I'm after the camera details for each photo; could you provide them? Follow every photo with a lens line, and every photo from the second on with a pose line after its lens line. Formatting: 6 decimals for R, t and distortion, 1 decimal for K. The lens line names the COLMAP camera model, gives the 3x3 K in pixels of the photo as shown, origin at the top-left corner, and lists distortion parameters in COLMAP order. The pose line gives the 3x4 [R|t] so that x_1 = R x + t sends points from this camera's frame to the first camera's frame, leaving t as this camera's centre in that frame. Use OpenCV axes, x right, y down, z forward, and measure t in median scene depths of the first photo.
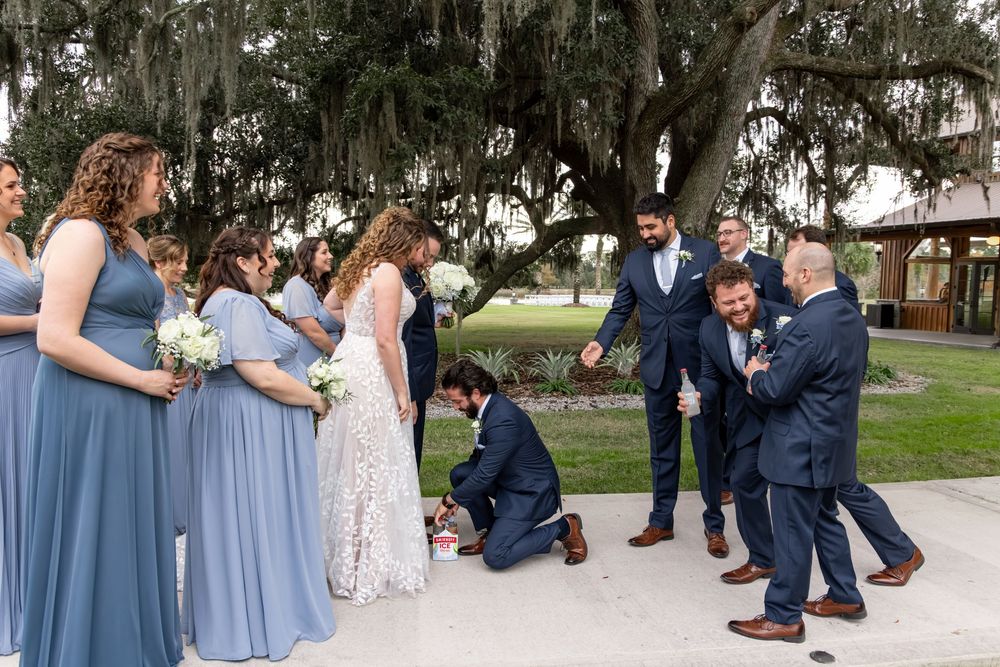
lens RADIAL K [[770.6, 0, 502.7], [0, 770.6, 332.9], [0, 0, 1]] dist [-0.005069, -0.001645]
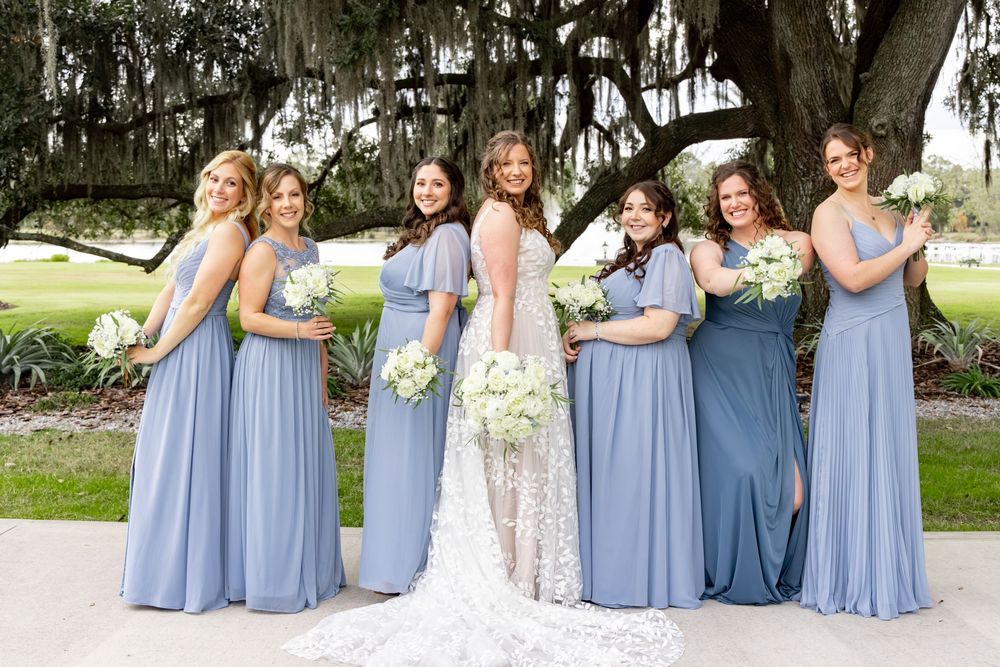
lens RADIAL K [[1367.1, 0, 491.5], [0, 1367.1, 333.4], [0, 0, 1]] dist [-0.006967, 0.000000]
pose [[0.985514, 0.000385, -0.169591, 0.125341], [0.001901, 0.999910, 0.013318, 0.008015], [0.169581, -0.013448, 0.985424, -0.073153]]
